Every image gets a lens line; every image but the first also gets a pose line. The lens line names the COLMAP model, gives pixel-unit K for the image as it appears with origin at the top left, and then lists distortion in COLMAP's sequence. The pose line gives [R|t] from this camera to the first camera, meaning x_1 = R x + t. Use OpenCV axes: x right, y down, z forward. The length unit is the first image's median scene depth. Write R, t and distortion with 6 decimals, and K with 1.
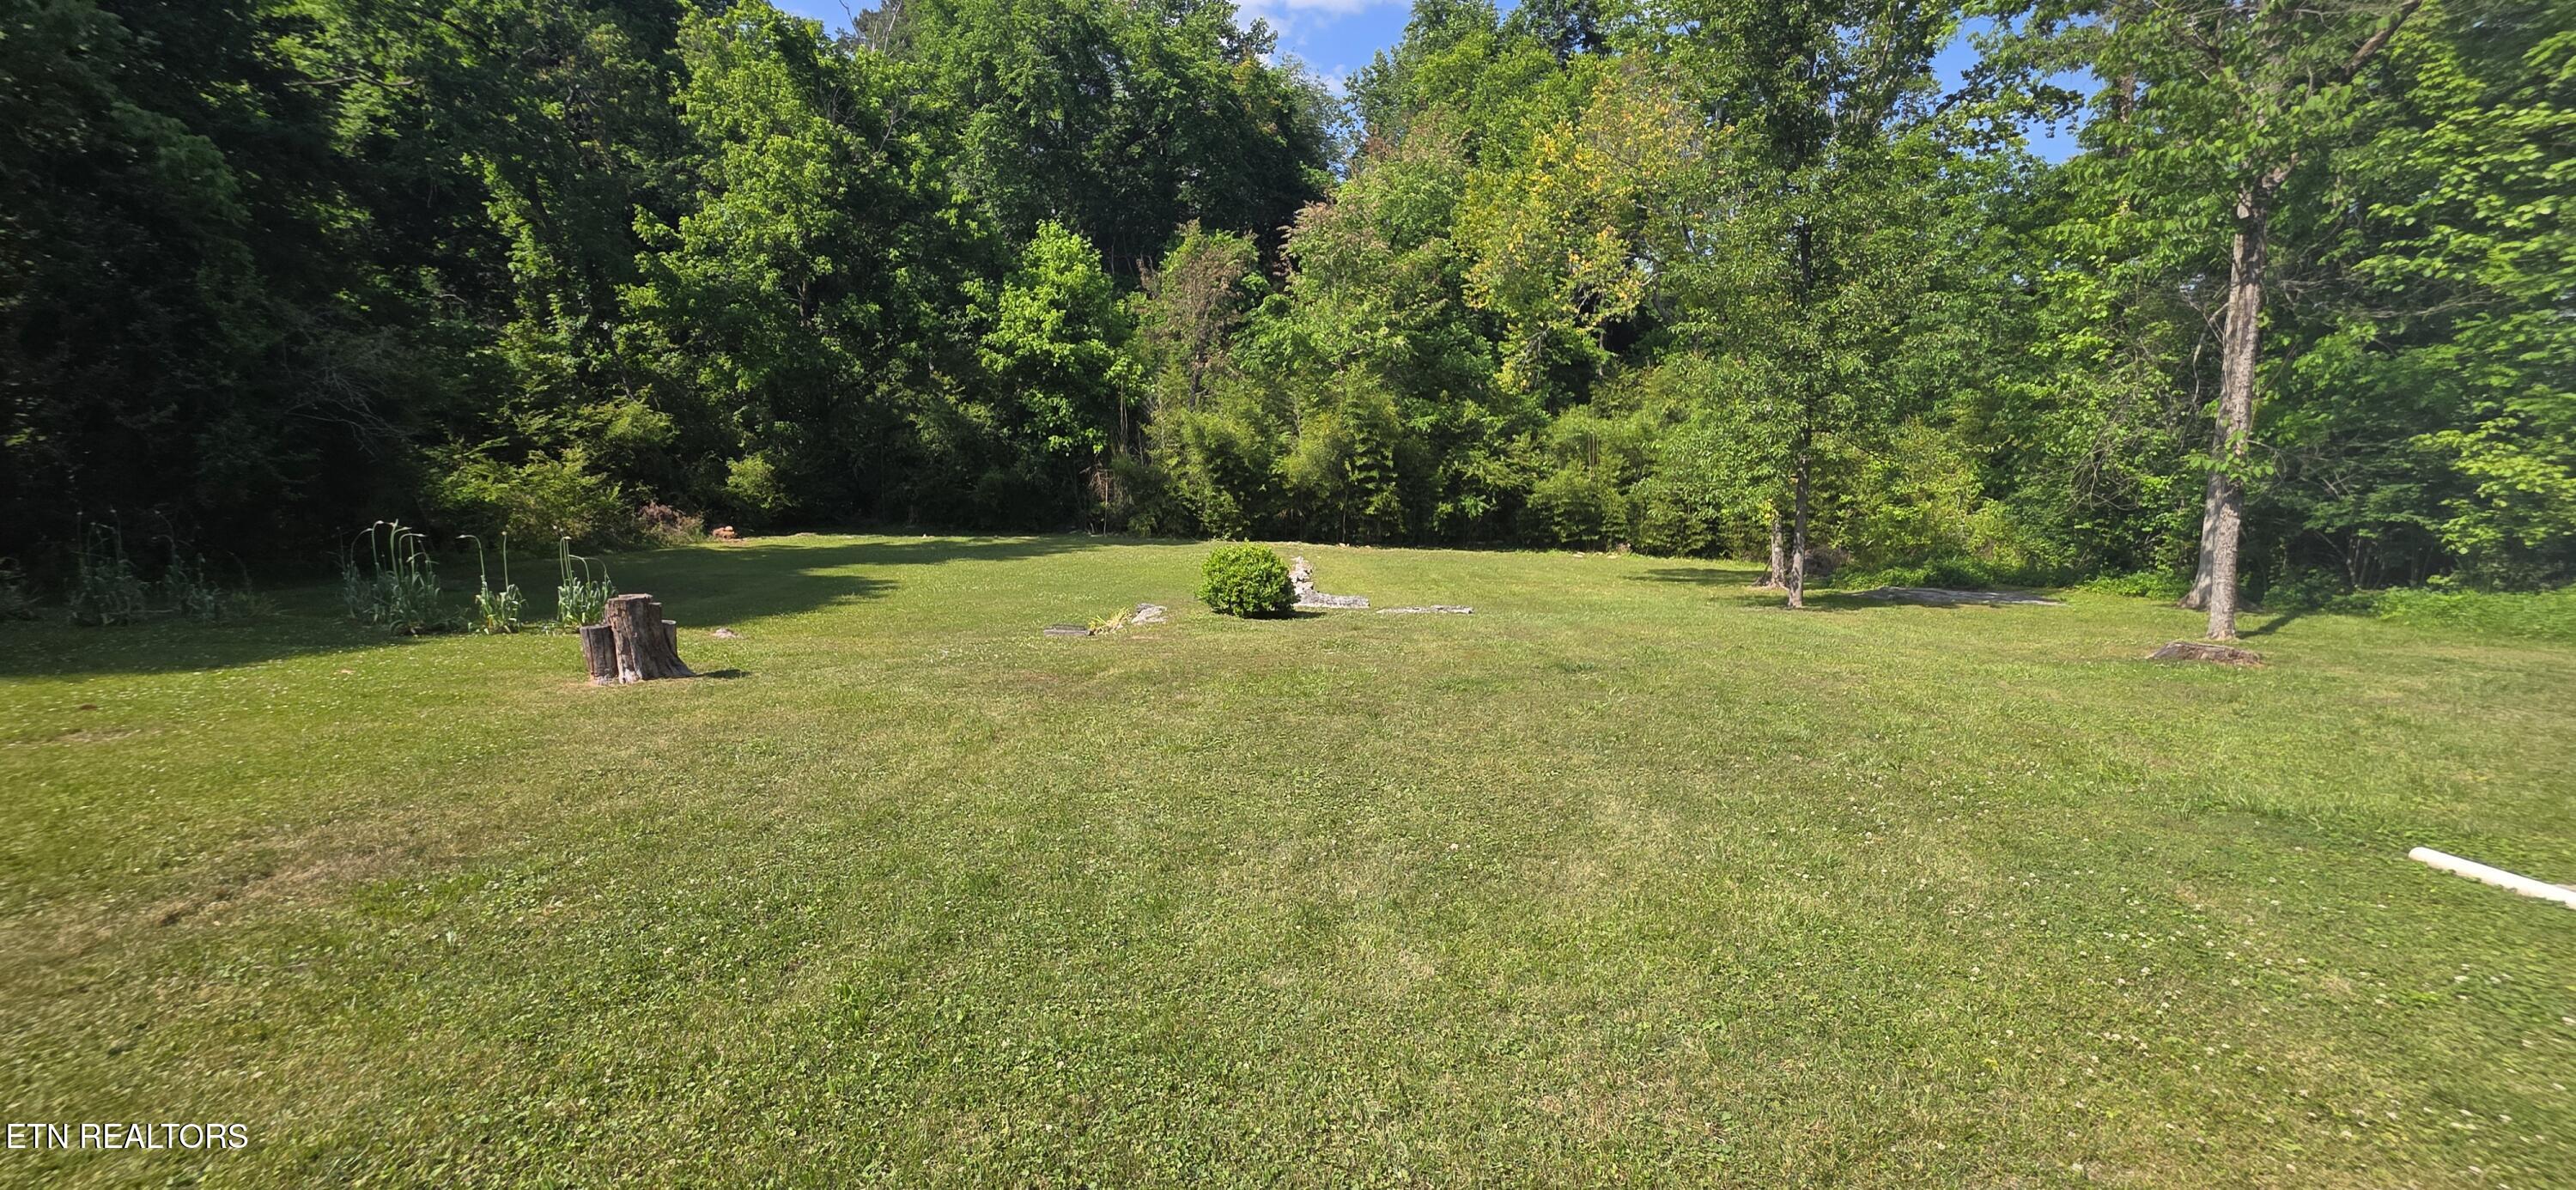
lens RADIAL K [[1019.4, 0, 1303.2], [0, 1019.4, 591.2], [0, 0, 1]] dist [-0.010604, 0.001852]
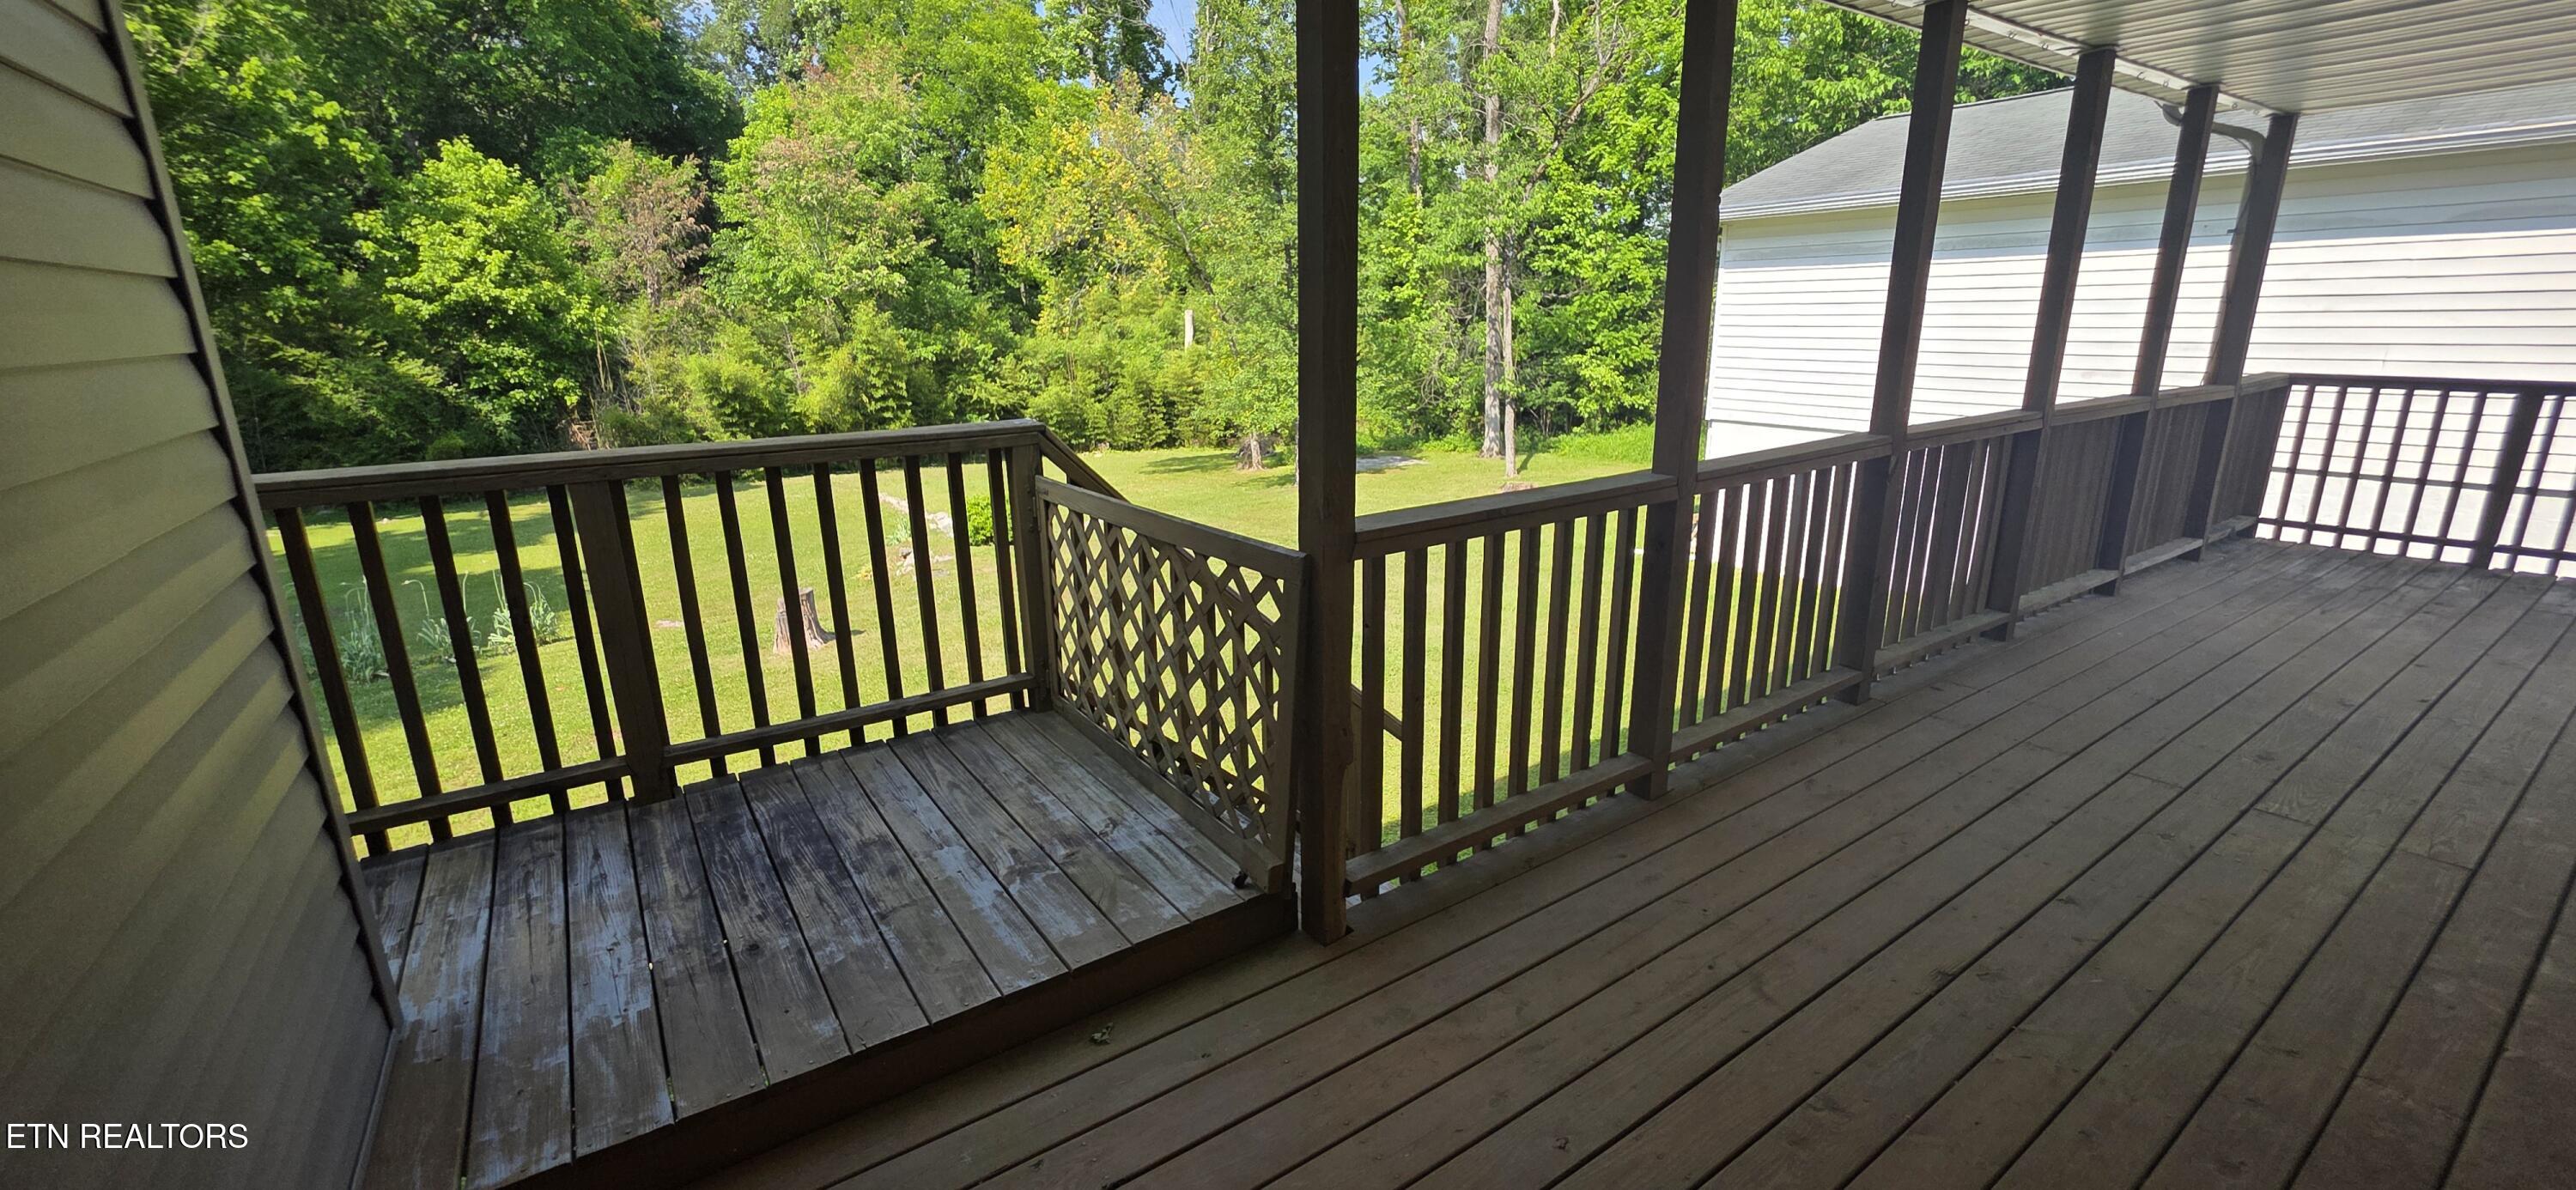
lens RADIAL K [[1019.4, 0, 1302.9], [0, 1019.4, 591.8], [0, 0, 1]] dist [-0.010604, 0.001852]
pose [[0.811306, -0.182696, 0.555341, -0.212024], [0.118895, 0.981627, 0.149240, -0.027564], [-0.572404, -0.055052, 0.818122, -0.151501]]
